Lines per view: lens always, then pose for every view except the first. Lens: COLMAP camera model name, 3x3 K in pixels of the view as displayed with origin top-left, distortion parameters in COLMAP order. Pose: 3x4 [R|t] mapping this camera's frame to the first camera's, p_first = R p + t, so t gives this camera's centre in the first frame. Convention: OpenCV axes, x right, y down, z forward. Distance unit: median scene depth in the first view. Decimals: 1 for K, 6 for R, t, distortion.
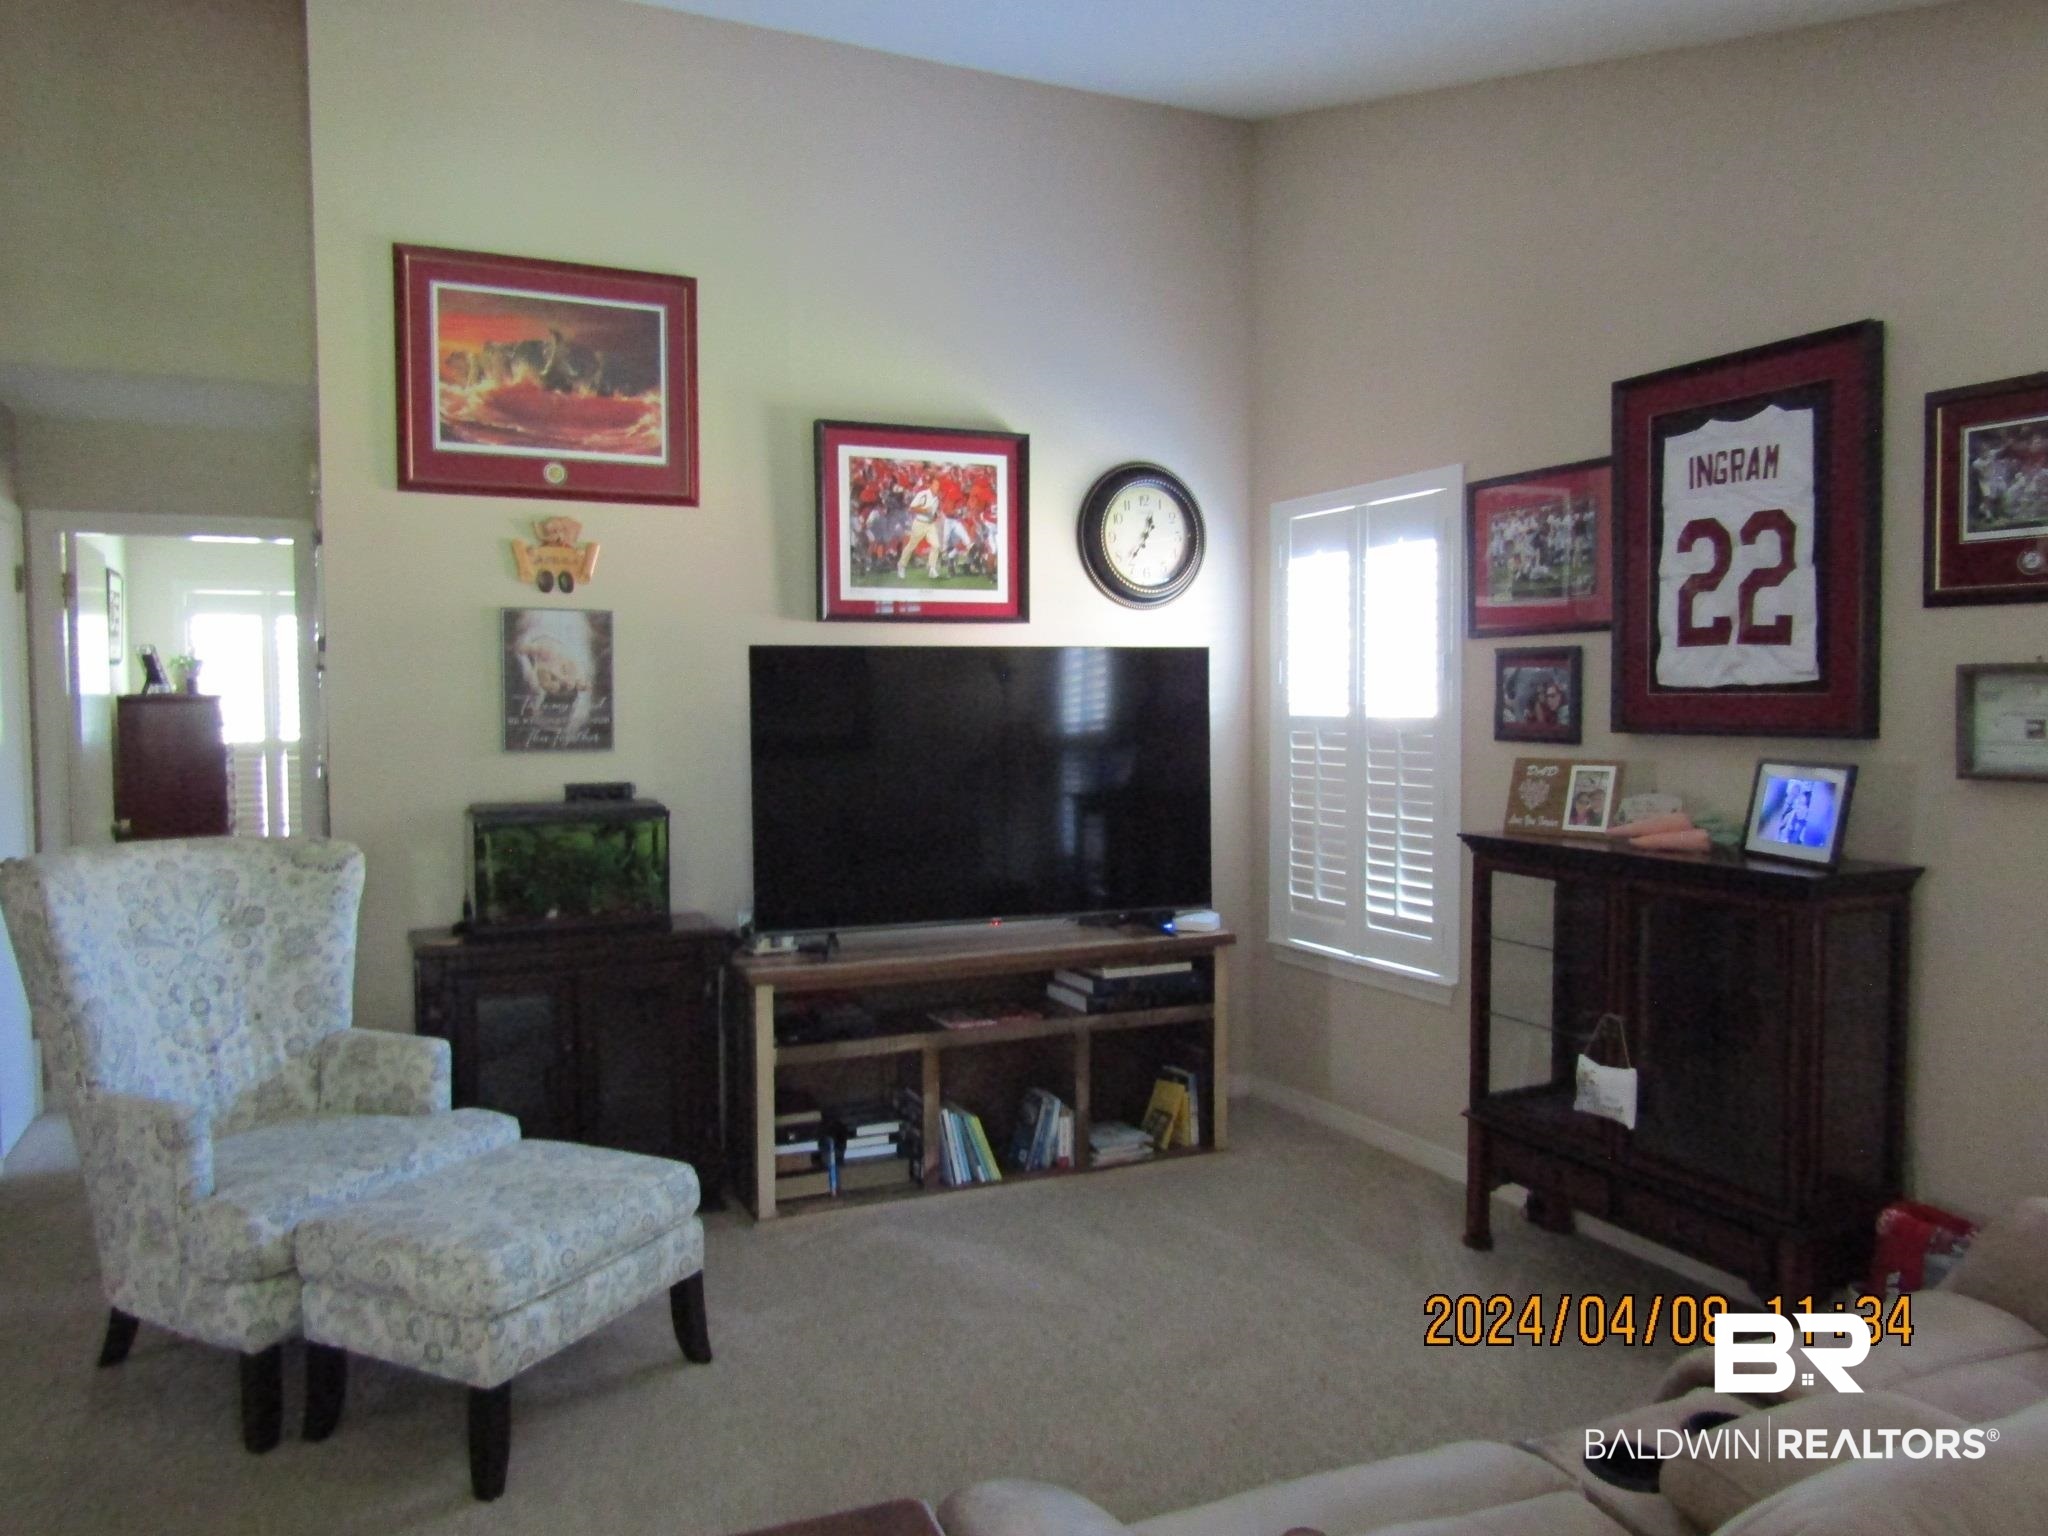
lens RADIAL K [[1462.0, 0, 1024.0], [0, 1462.0, 768.0], [0, 0, 1]] dist [-0.000657, -0.003635]
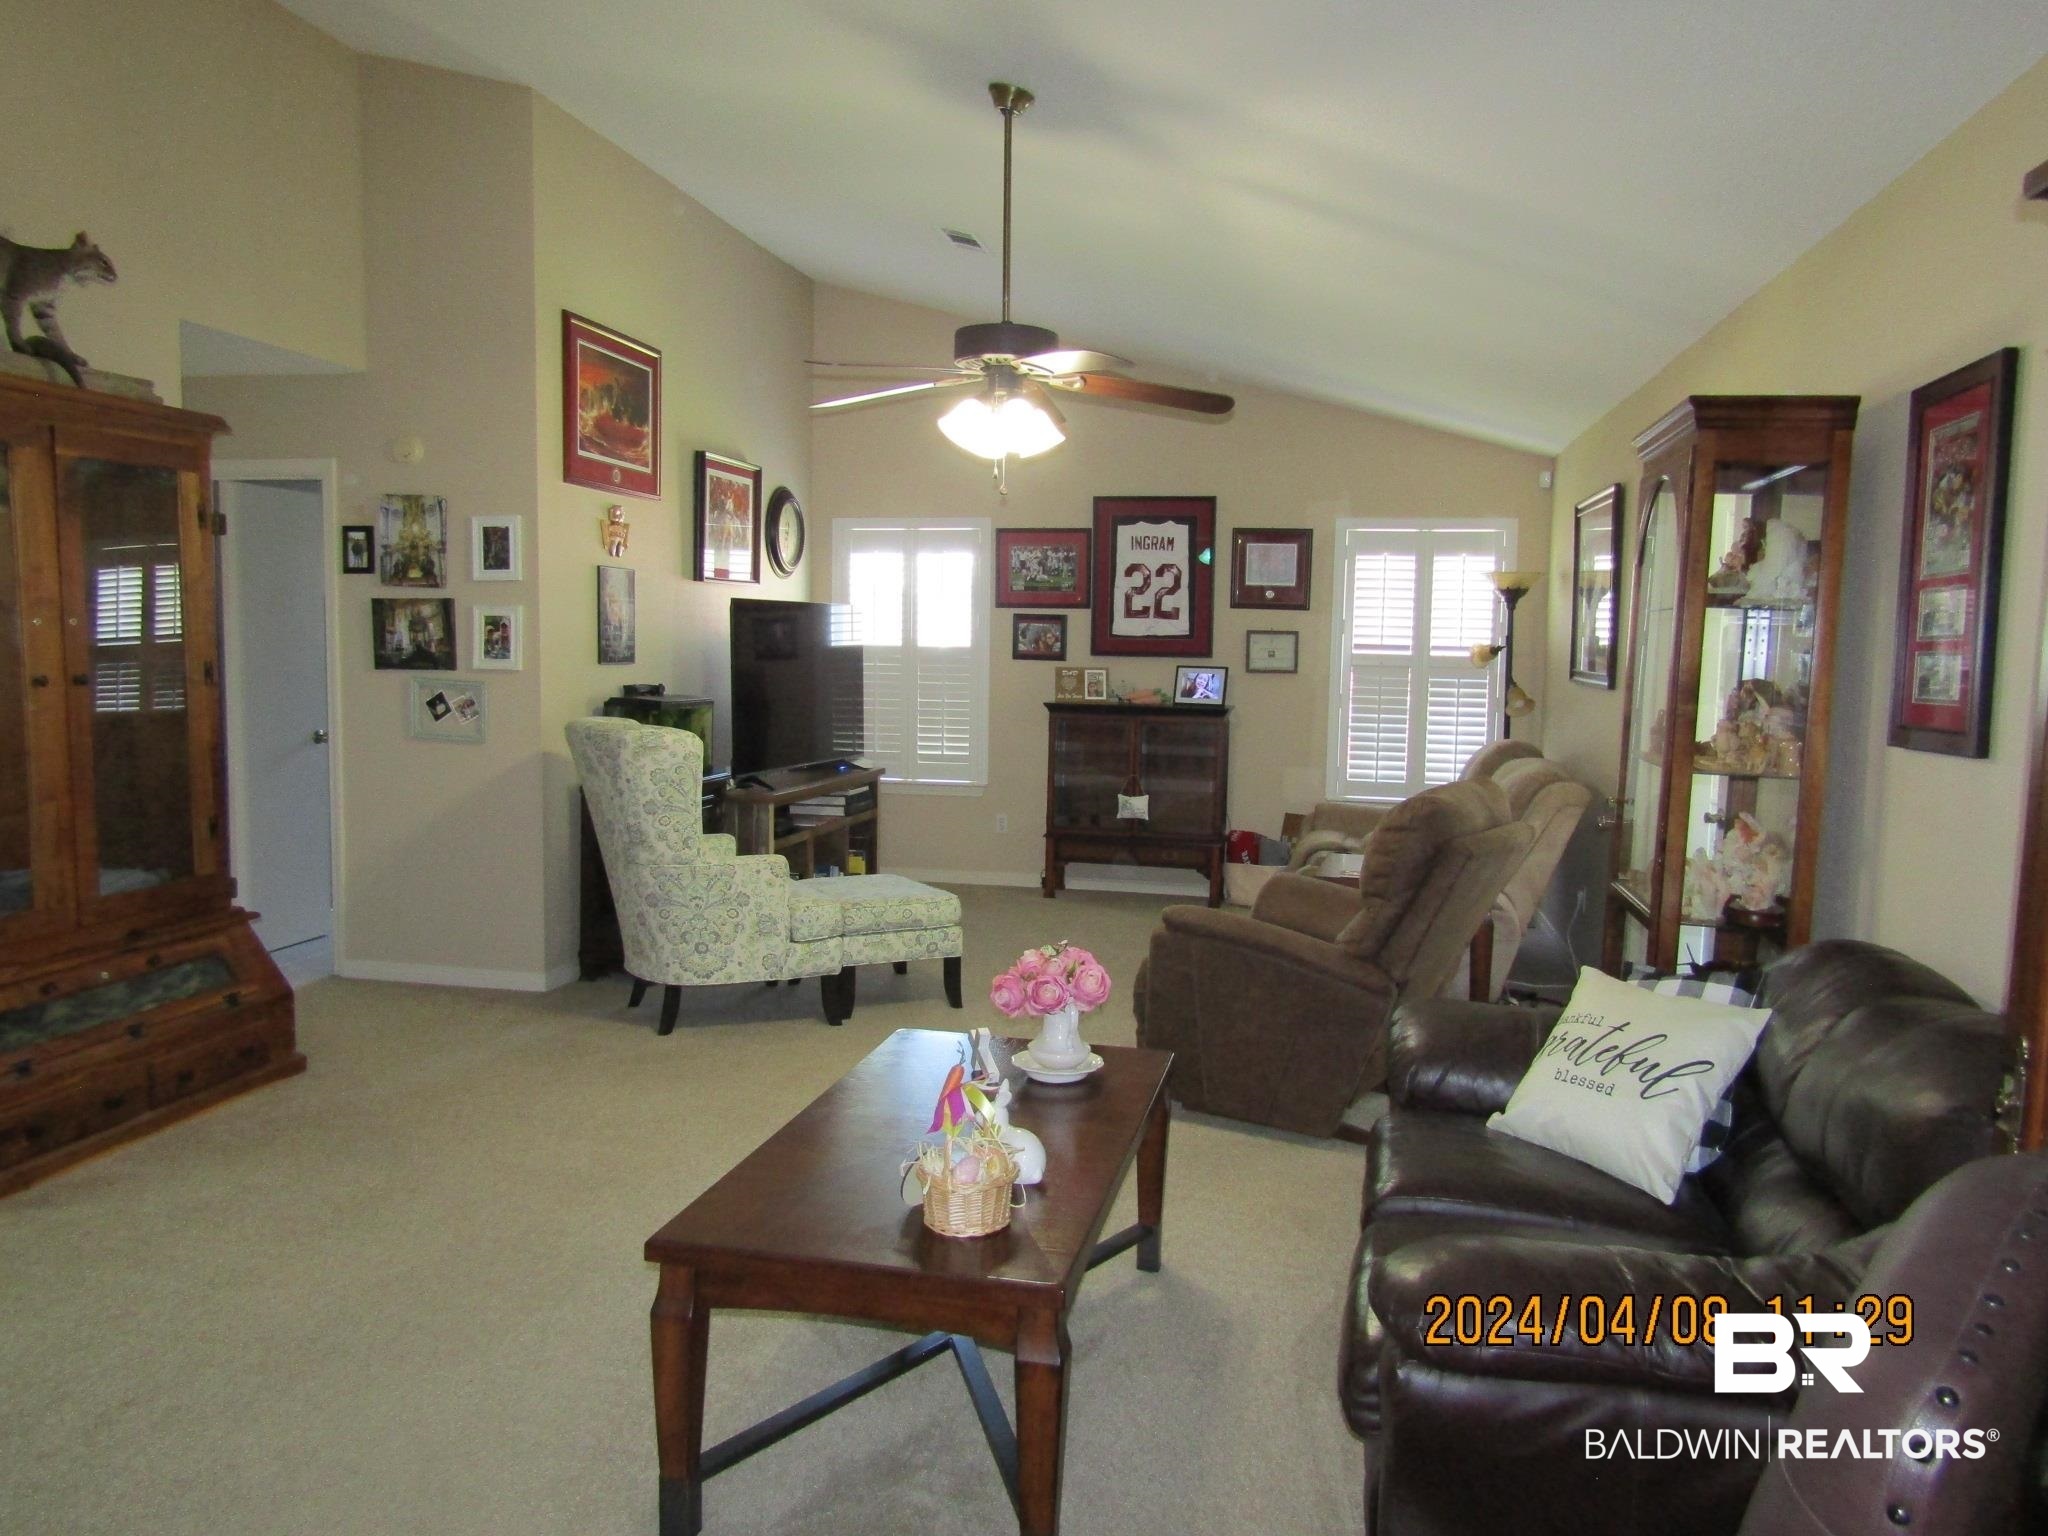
lens RADIAL K [[1459.5, 0, 1024.0], [0, 1459.5, 768.0], [0, 0, 1]] dist [-0.002905, -0.003411]
pose [[0.609219, -0.053569, 0.791191, -1.341043], [0.017765, 0.998387, 0.053919, 0.023807], [-0.792803, -0.018793, 0.609188, -0.251507]]
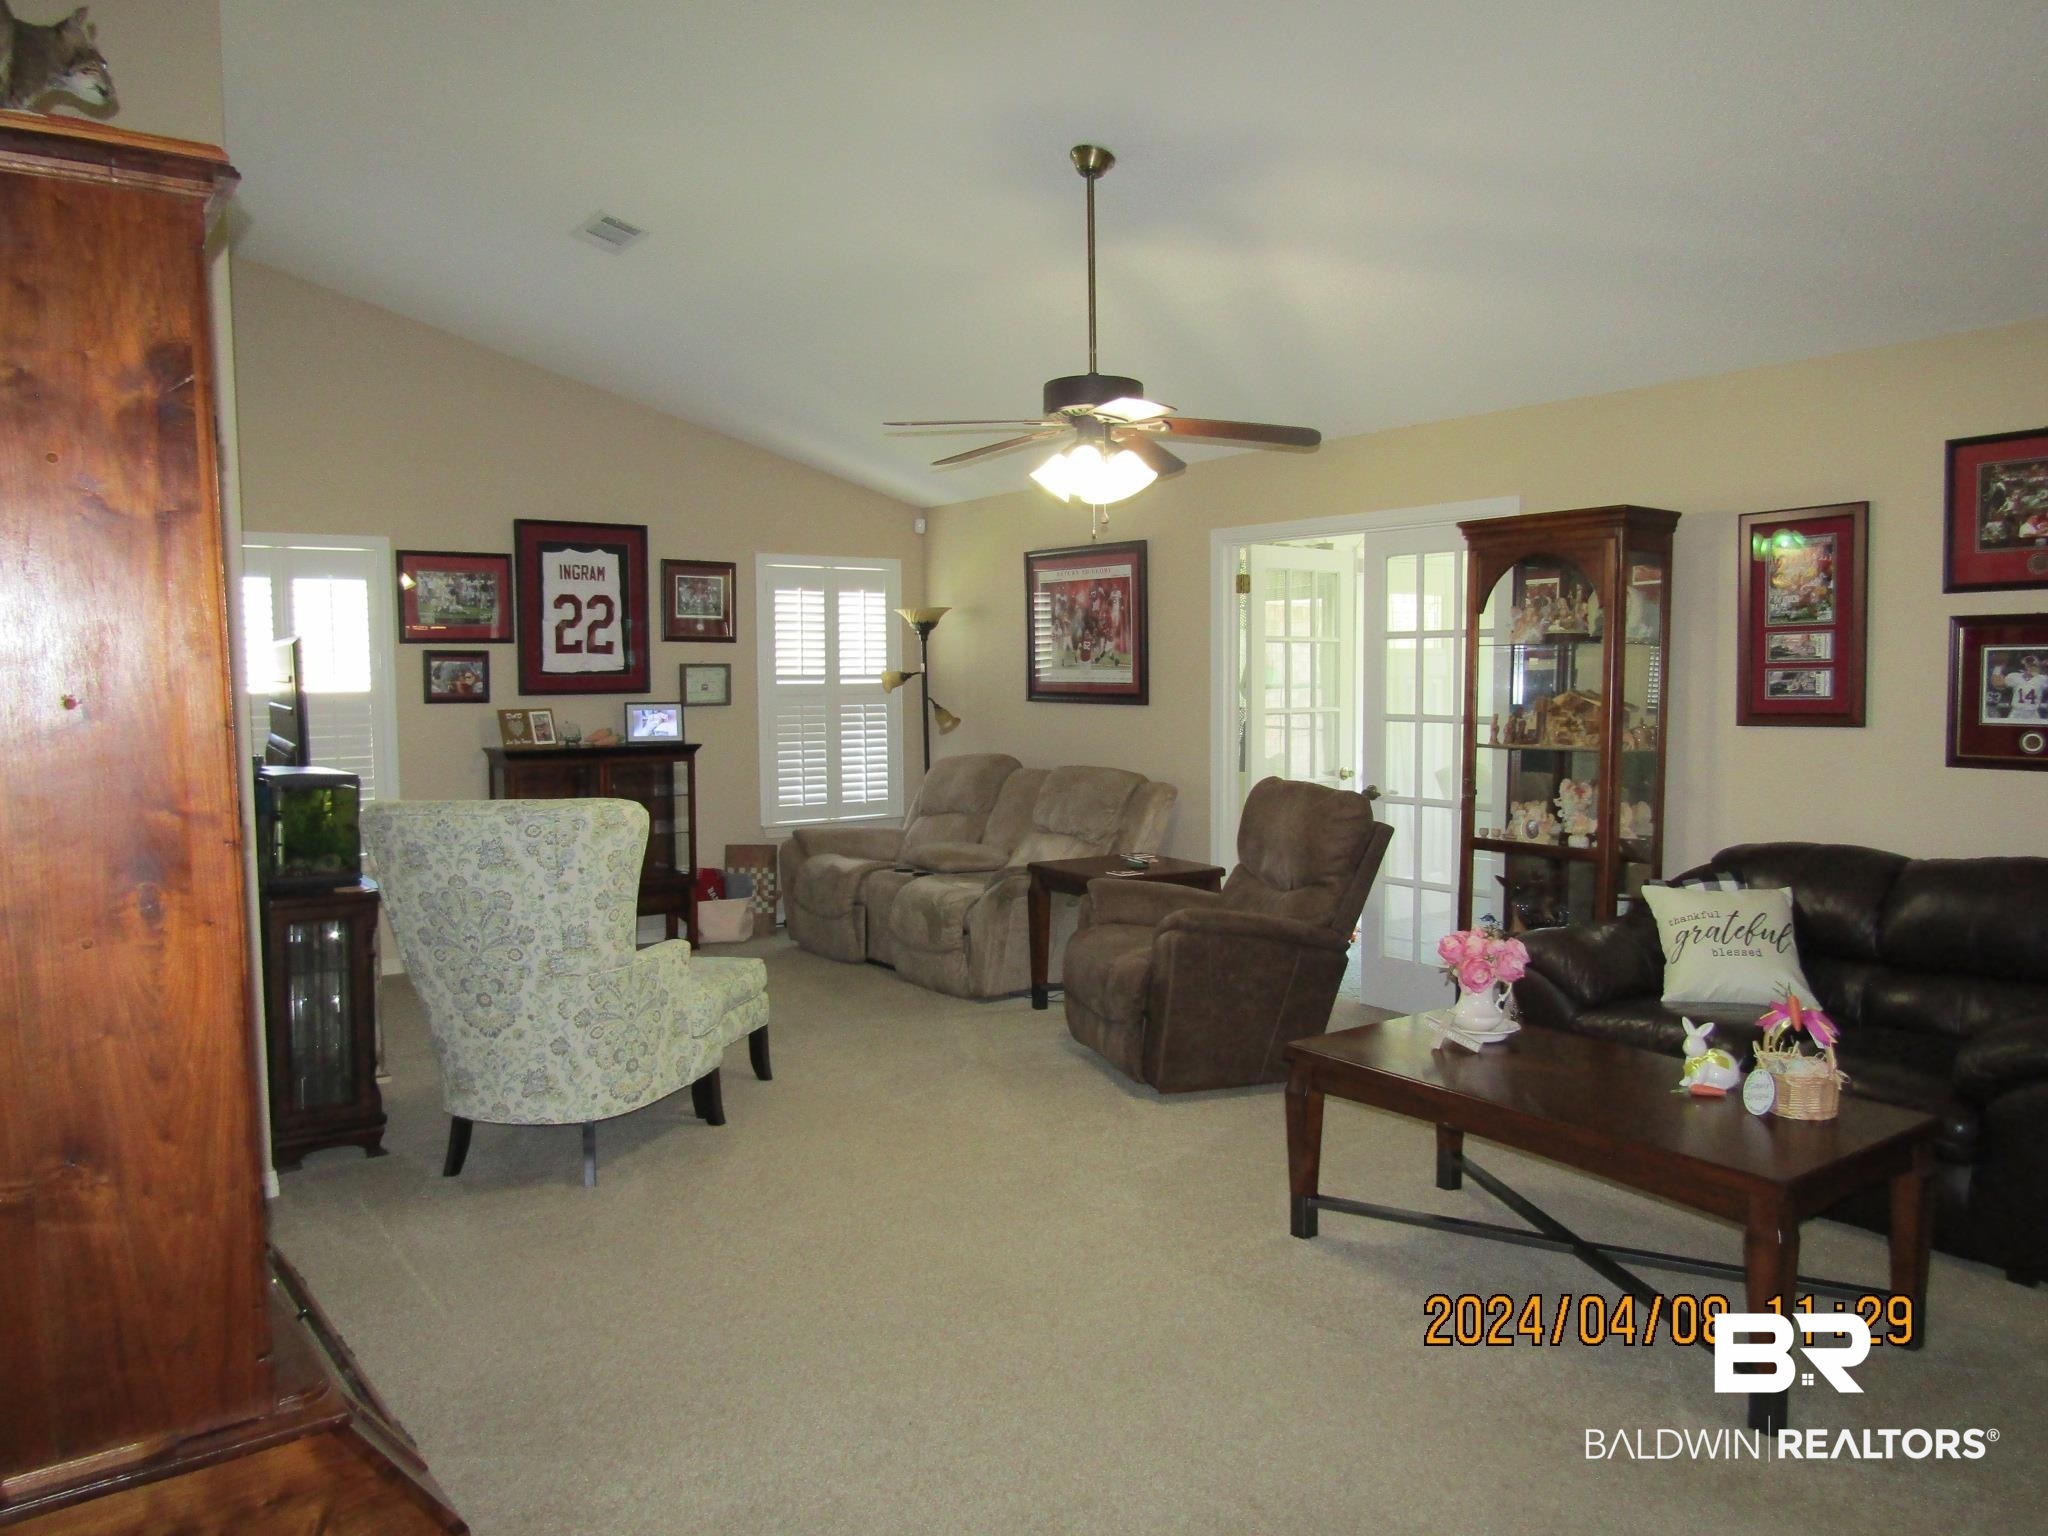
lens RADIAL K [[1459.5, 0, 1024.0], [0, 1459.5, 768.0], [0, 0, 1]] dist [-0.002905, -0.003411]
pose [[-0.189281, -0.059760, 0.980103, -1.583760], [0.057553, 0.995755, 0.071830, -0.027790], [-0.980235, 0.070003, -0.185038, 0.672177]]
